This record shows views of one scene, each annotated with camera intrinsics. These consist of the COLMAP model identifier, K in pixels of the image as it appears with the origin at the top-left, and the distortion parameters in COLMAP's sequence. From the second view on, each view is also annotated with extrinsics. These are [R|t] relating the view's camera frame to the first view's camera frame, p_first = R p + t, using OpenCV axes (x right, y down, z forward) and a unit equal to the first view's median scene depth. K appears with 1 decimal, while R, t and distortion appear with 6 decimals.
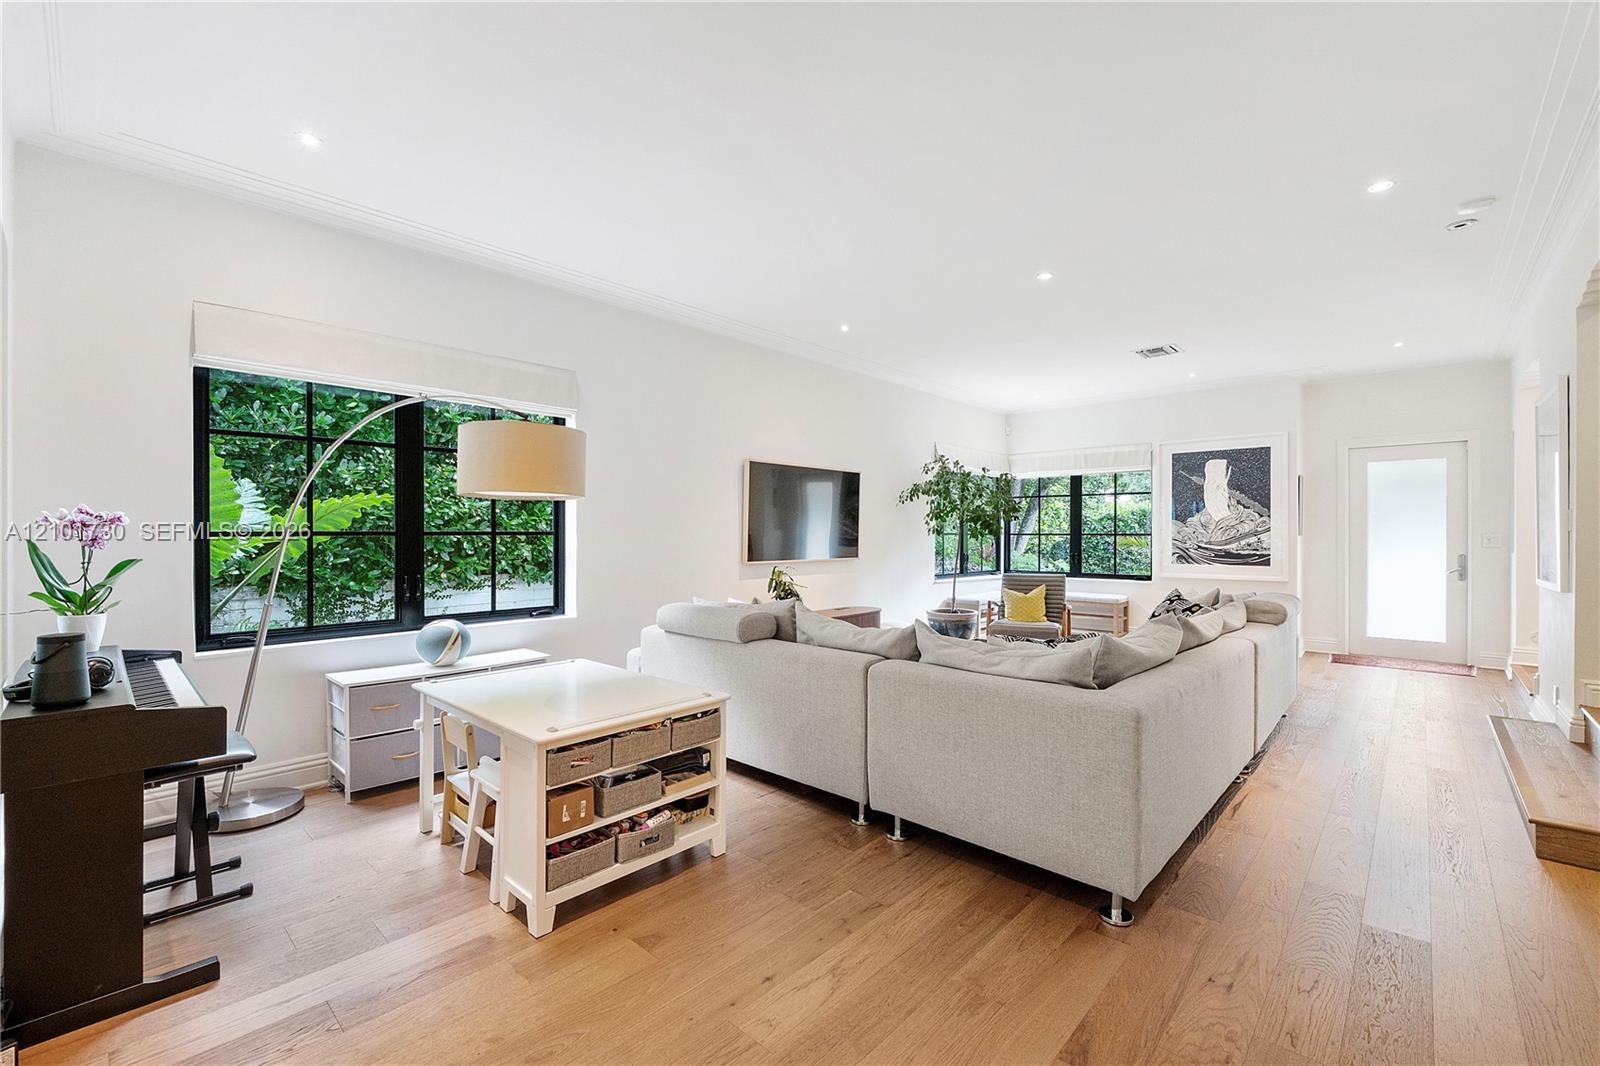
lens RADIAL K [[680.2, 0, 806.3], [0, 680.2, 533.3], [0, 0, 1]] dist [-0.005191, -0.000484]
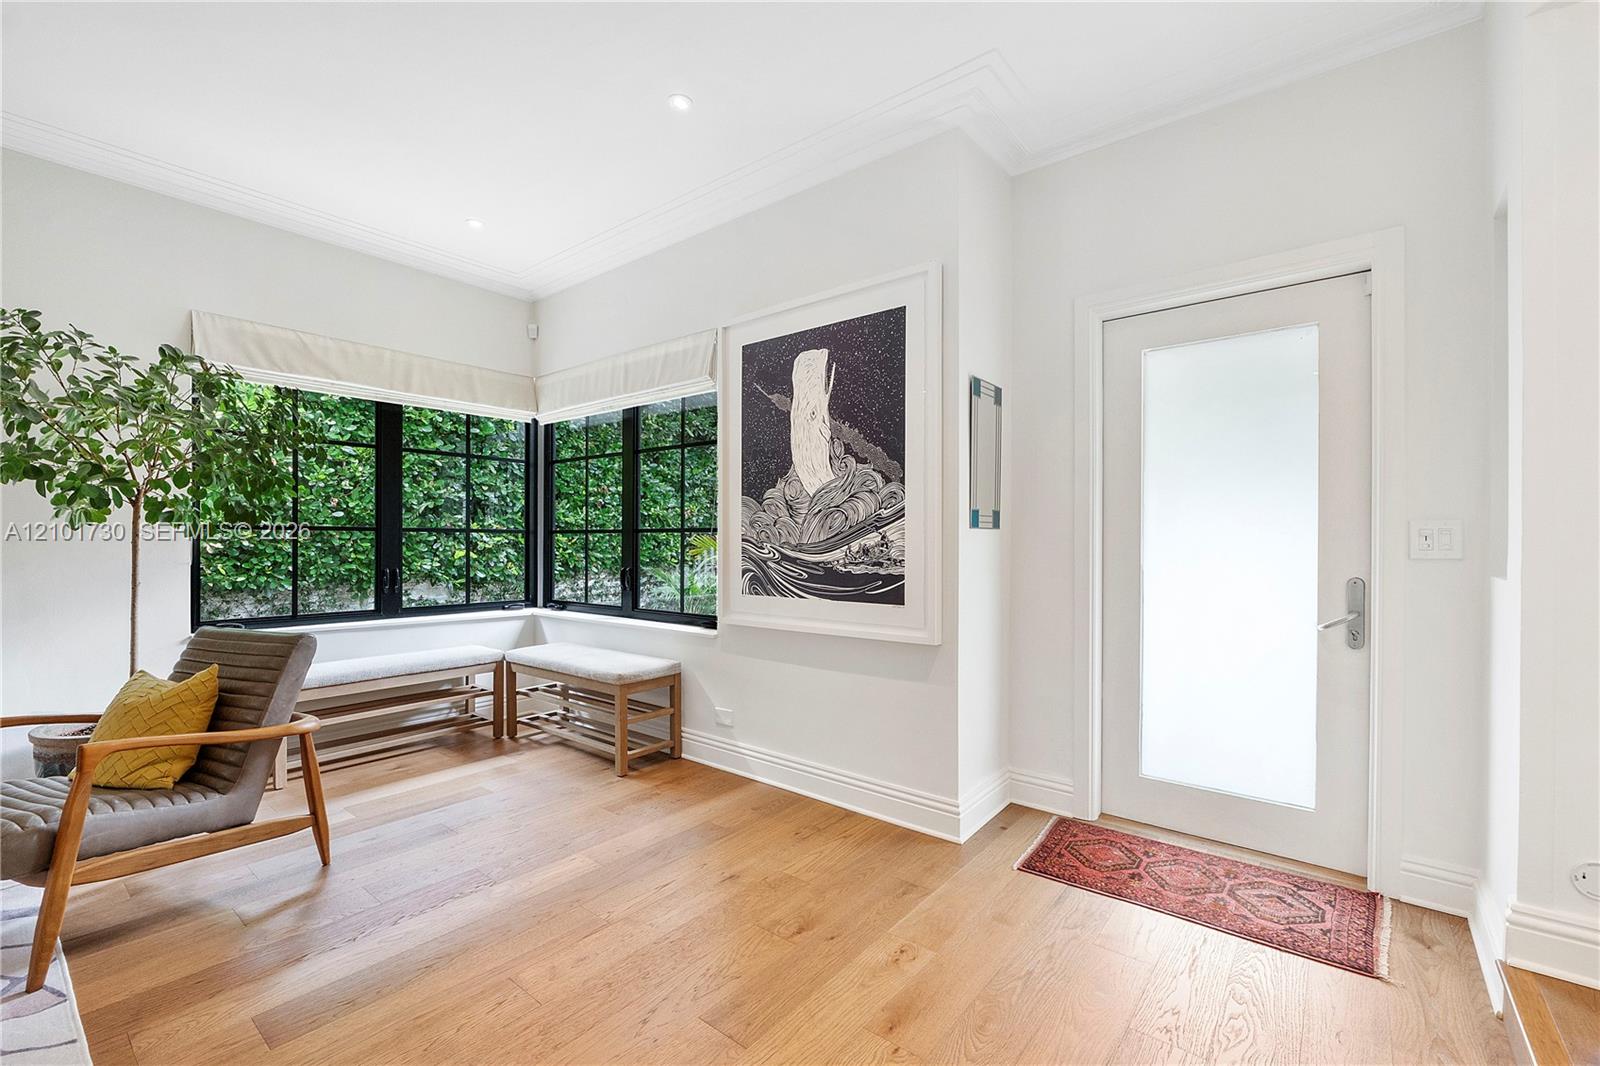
lens RADIAL K [[680.2, 0, 800.8], [0, 680.2, 544.9], [0, 0, 1]] dist [-0.005191, -0.000484]
pose [[0.998020, 0.003769, 0.062779, 0.584388], [-0.003906, 0.999990, 0.002059, 0.012126], [-0.062770, -0.002300, 0.998025, 0.589904]]
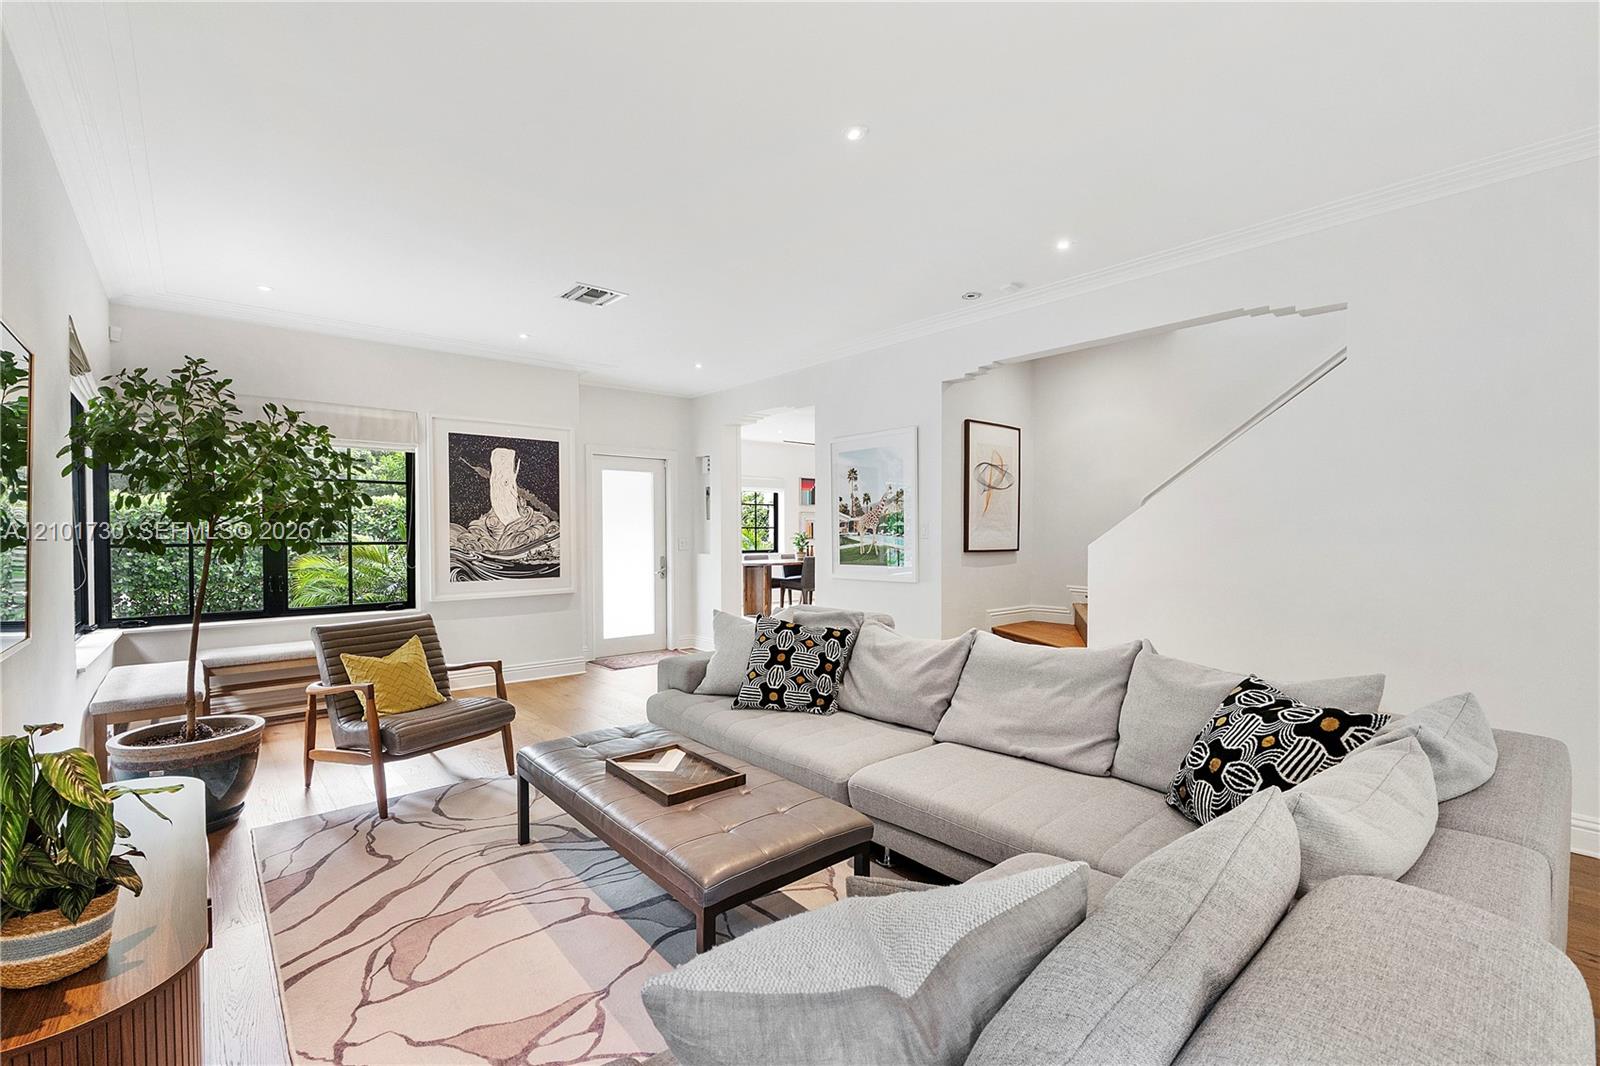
lens RADIAL K [[680.2, 0, 793.8], [0, 680.2, 544.1], [0, 0, 1]] dist [-0.005191, -0.000484]
pose [[0.115843, -0.018501, 0.993095, -0.159397], [0.004246, 0.999827, 0.018131, -0.008982], [-0.993258, 0.002116, 0.115901, 0.579406]]
